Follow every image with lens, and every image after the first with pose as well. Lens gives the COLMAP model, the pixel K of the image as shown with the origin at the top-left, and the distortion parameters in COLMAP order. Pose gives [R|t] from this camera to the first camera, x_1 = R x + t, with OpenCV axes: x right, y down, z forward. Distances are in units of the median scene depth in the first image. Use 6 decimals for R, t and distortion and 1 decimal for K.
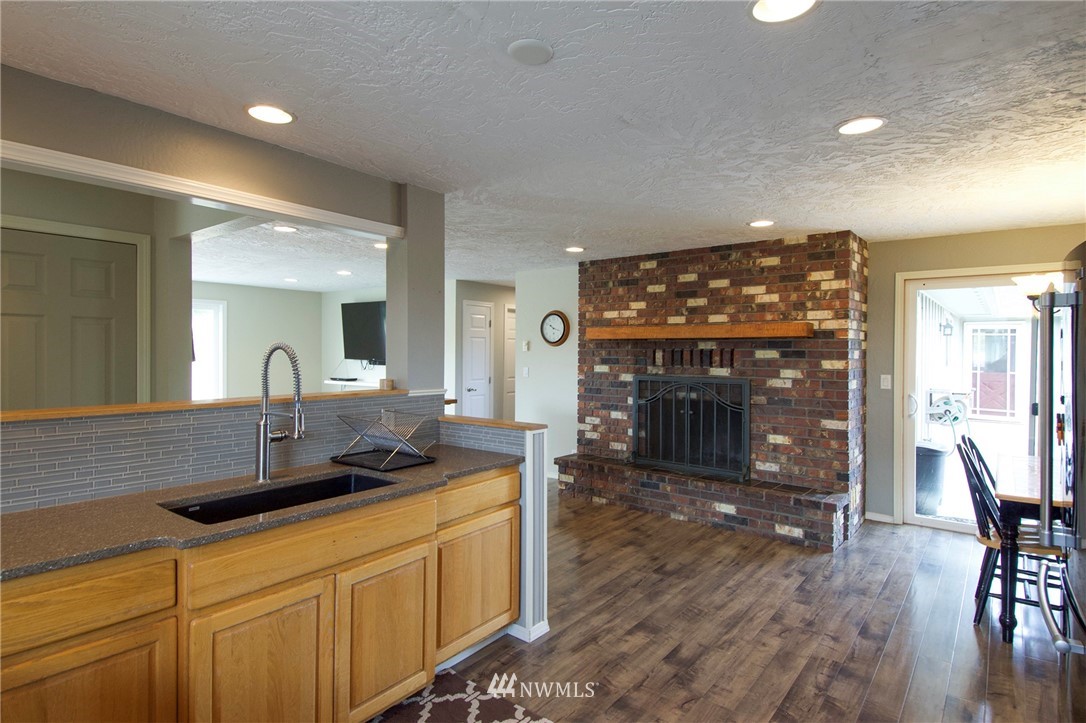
lens RADIAL K [[571.2, 0, 558.9], [0, 571.2, 356.0], [0, 0, 1]] dist [0.063004, -0.037673]
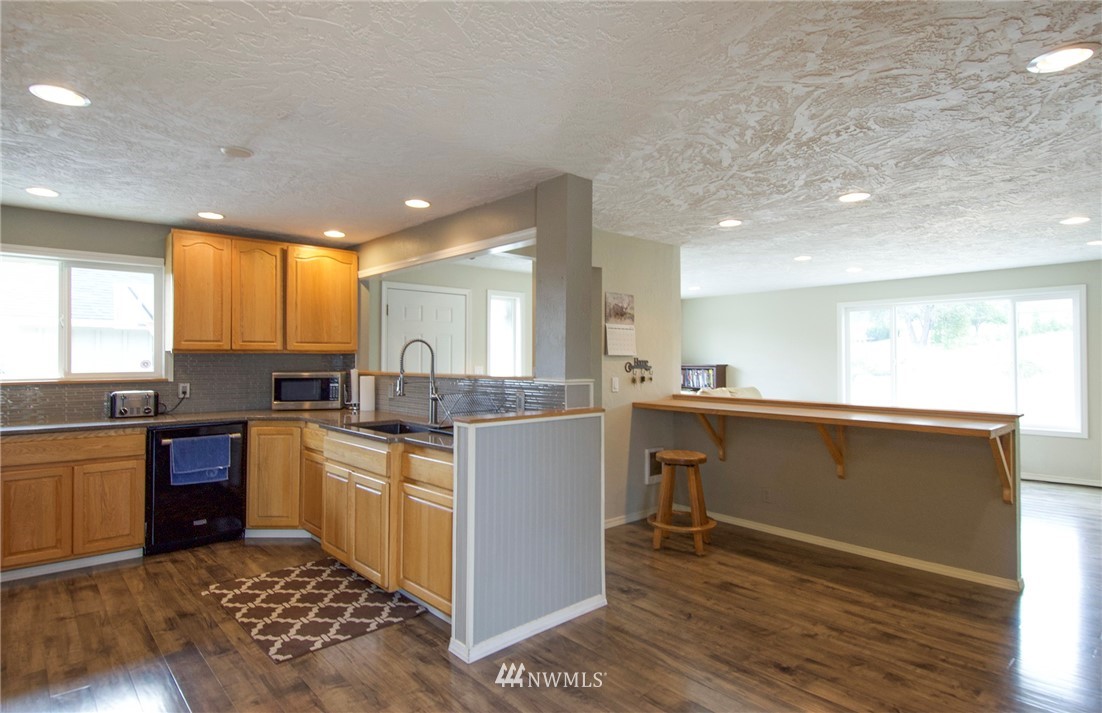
lens RADIAL K [[587.6, 0, 543.8], [0, 587.6, 349.4], [0, 0, 1]] dist [0.072071, -0.059554]
pose [[-0.193758, -0.023392, -0.980771, 0.750000], [-0.010648, 0.999707, -0.021740, 0.028444], [0.980992, 0.006231, -0.193950, 1.150041]]
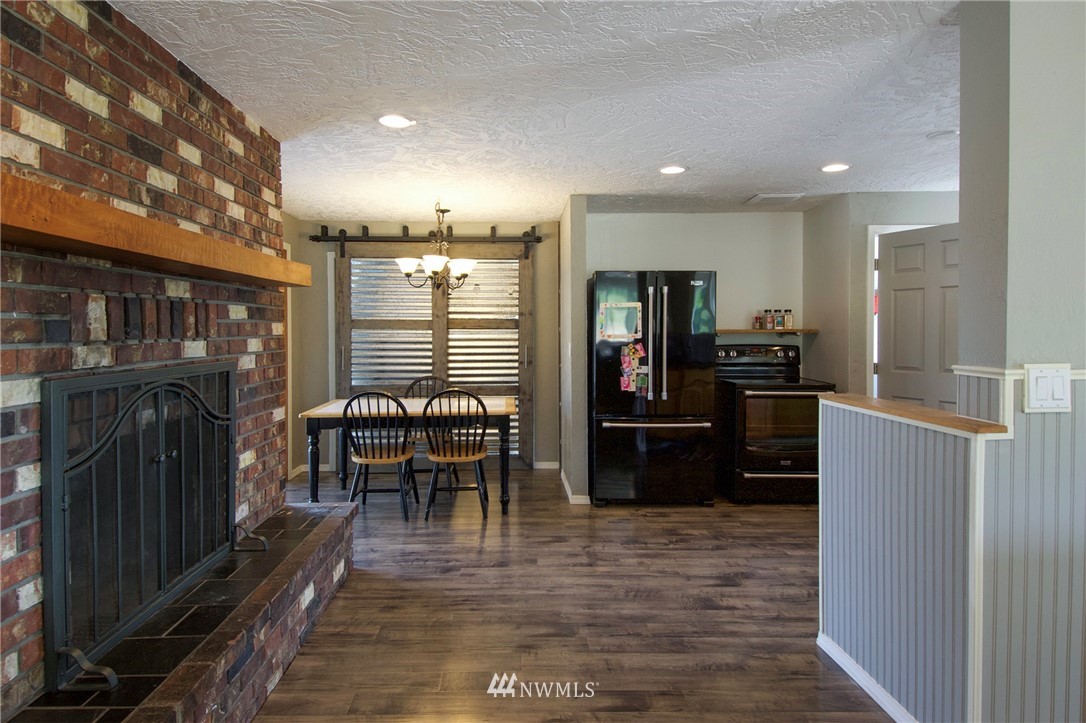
lens RADIAL K [[626.5, 0, 516.2], [0, 626.5, 341.1], [0, 0, 1]] dist [0.067598, -0.053023]
pose [[-0.609454, -0.018096, 0.792615, -0.419490], [0.009773, 0.999492, 0.030334, 0.012447], [-0.792761, 0.026233, -0.608968, 1.685510]]
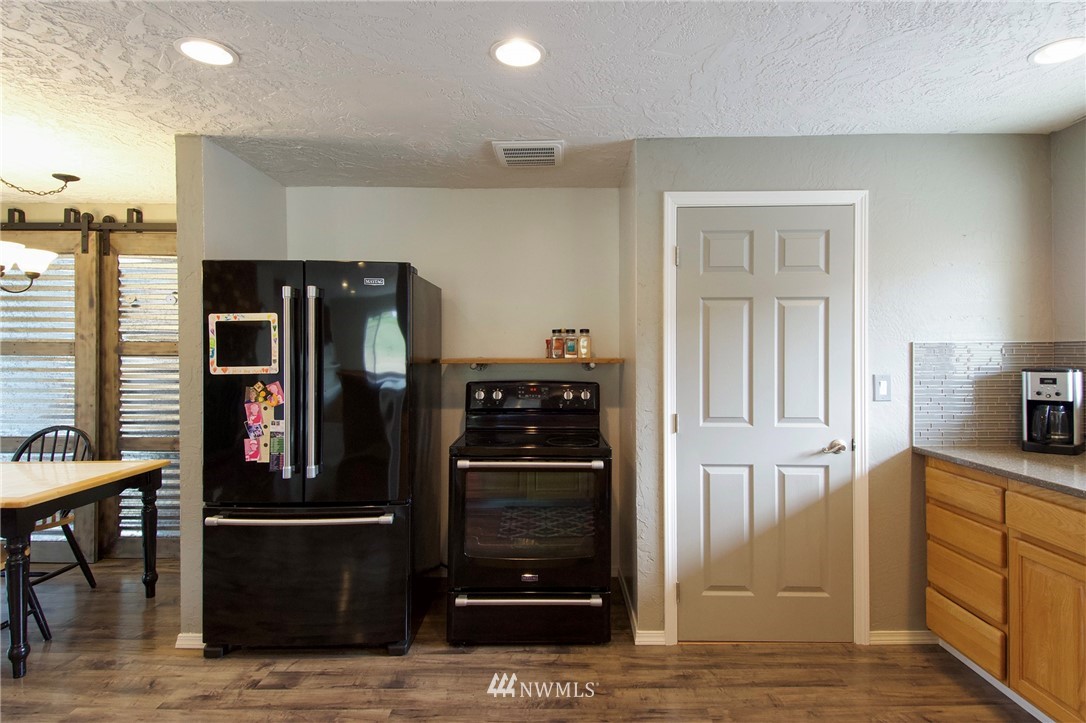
lens RADIAL K [[582.4, 0, 543.5], [0, 582.4, 356.4], [0, 0, 1]] dist [0.059990, -0.057854]
pose [[-0.604875, -0.007448, 0.796286, -0.310417], [0.006149, 0.999883, 0.014022, 0.020246], [-0.796297, 0.013378, -0.604758, 0.794592]]
